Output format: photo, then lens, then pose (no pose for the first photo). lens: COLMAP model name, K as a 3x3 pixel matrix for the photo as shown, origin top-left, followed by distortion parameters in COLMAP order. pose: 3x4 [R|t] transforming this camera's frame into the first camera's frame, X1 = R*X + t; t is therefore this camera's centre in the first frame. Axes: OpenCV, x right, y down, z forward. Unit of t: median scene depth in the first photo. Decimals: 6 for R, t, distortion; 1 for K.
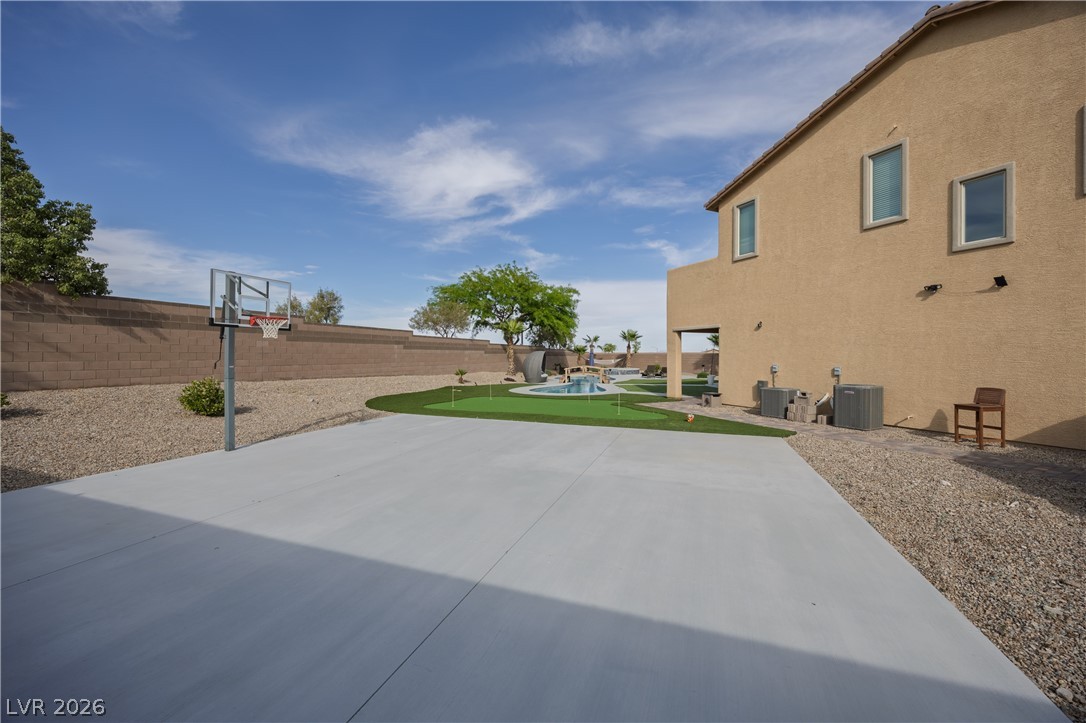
lens RADIAL K [[420.9, 0, 541.8], [0, 420.9, 375.3], [0, 0, 1]] dist [-0.000808, -0.000104]
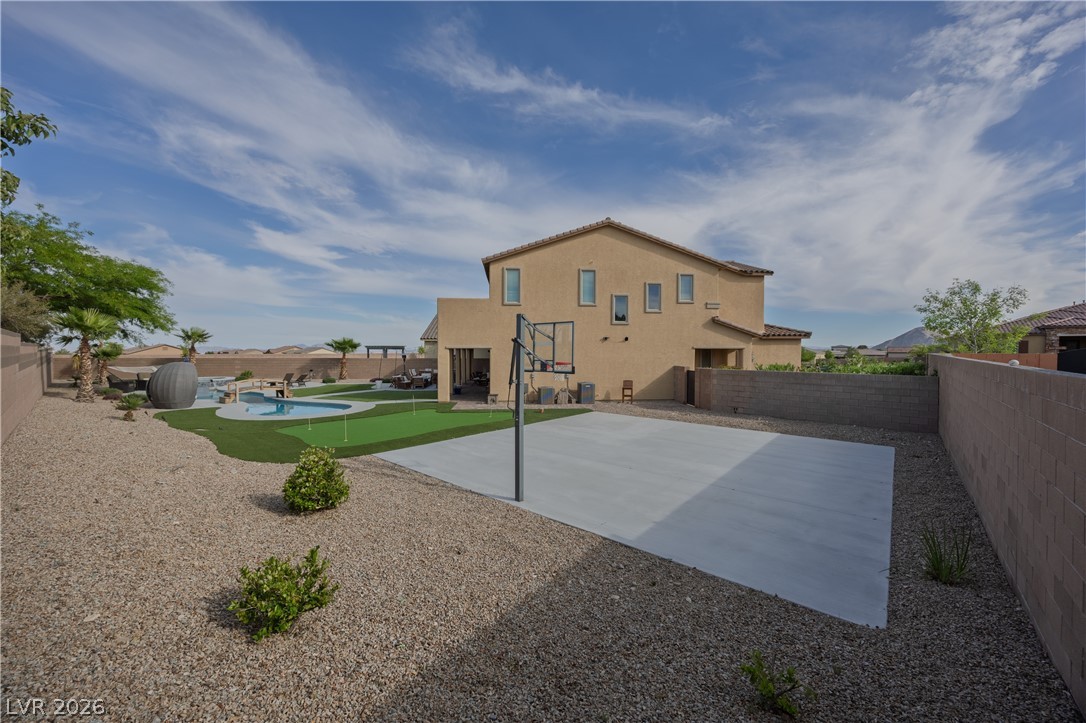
lens RADIAL K [[412.6, 0, 543.0], [0, 412.6, 361.5], [0, 0, 1]] dist [-0.002648, -0.000266]
pose [[0.351667, -0.028015, 0.935706, -0.540587], [0.040881, 0.999058, 0.014547, -0.053050], [-0.935232, 0.033137, 0.352481, 0.223026]]
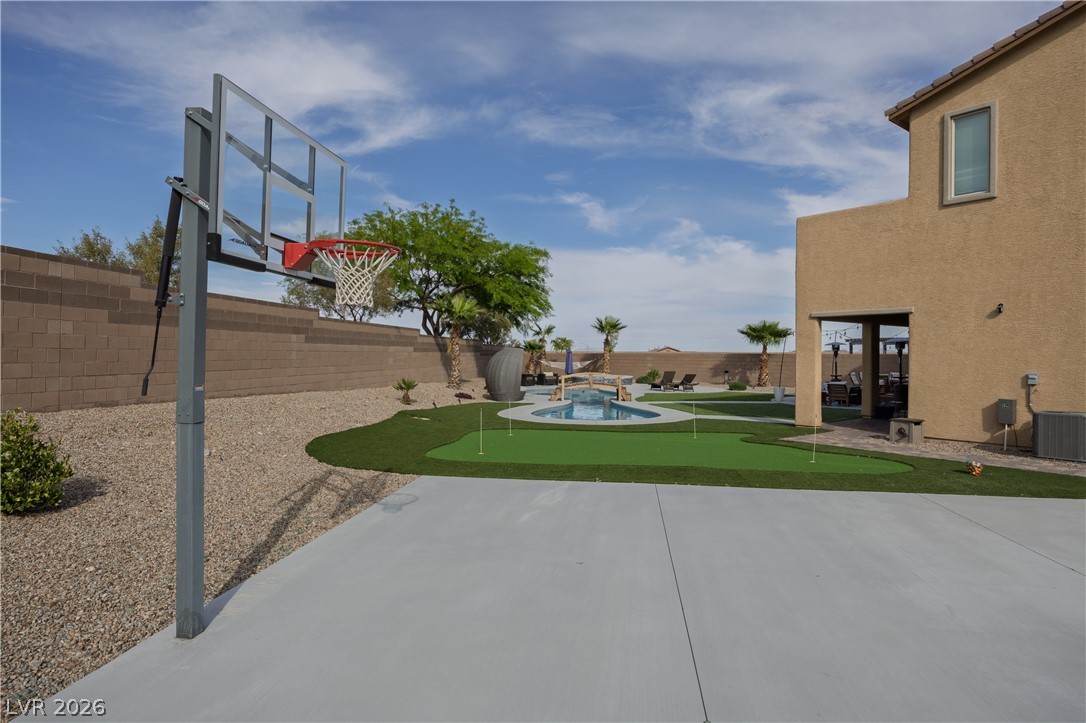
lens RADIAL K [[617.9, 0, 543.0], [0, 617.9, 361.5], [0, 0, 1]] dist [-0.002750, 0.001666]
pose [[0.975533, 0.002590, 0.219836, -0.196307], [0.005352, 0.999355, -0.035521, -0.007934], [-0.219786, 0.035828, 0.974890, 0.156691]]
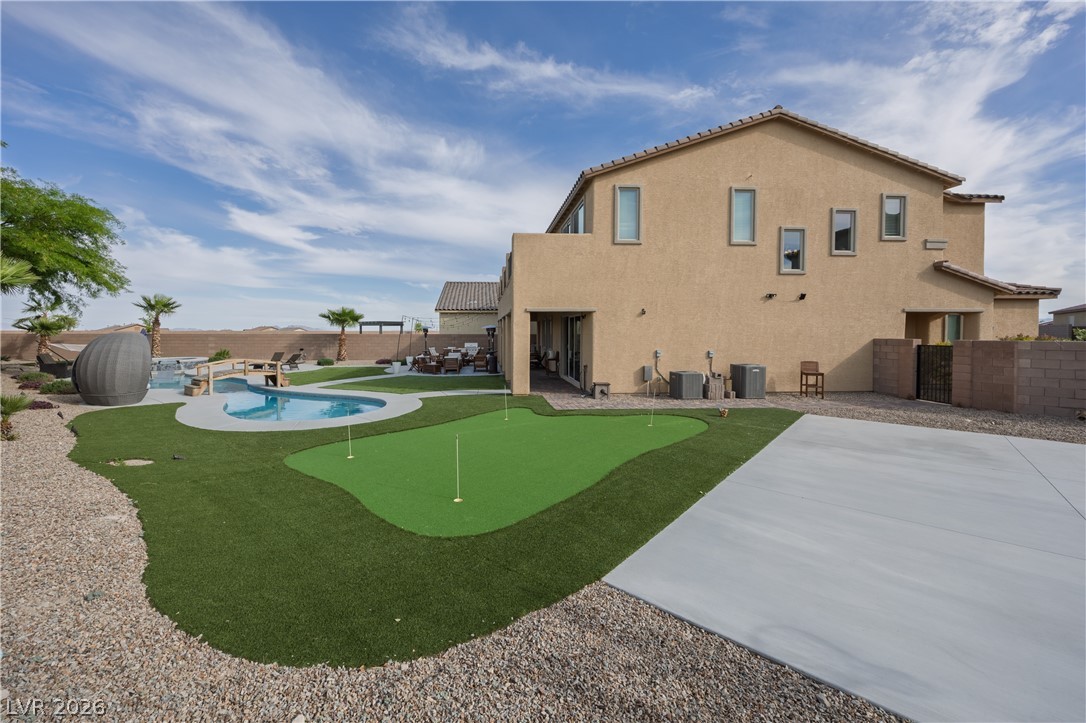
lens RADIAL K [[419.9, 0, 499.8], [0, 419.9, 340.1], [0, 0, 1]] dist [0.002062, -0.005809]
pose [[0.386727, -0.021206, 0.921950, -0.330708], [0.042687, 0.999076, 0.005074, -0.041537], [-0.921206, 0.037393, 0.387275, 0.546076]]
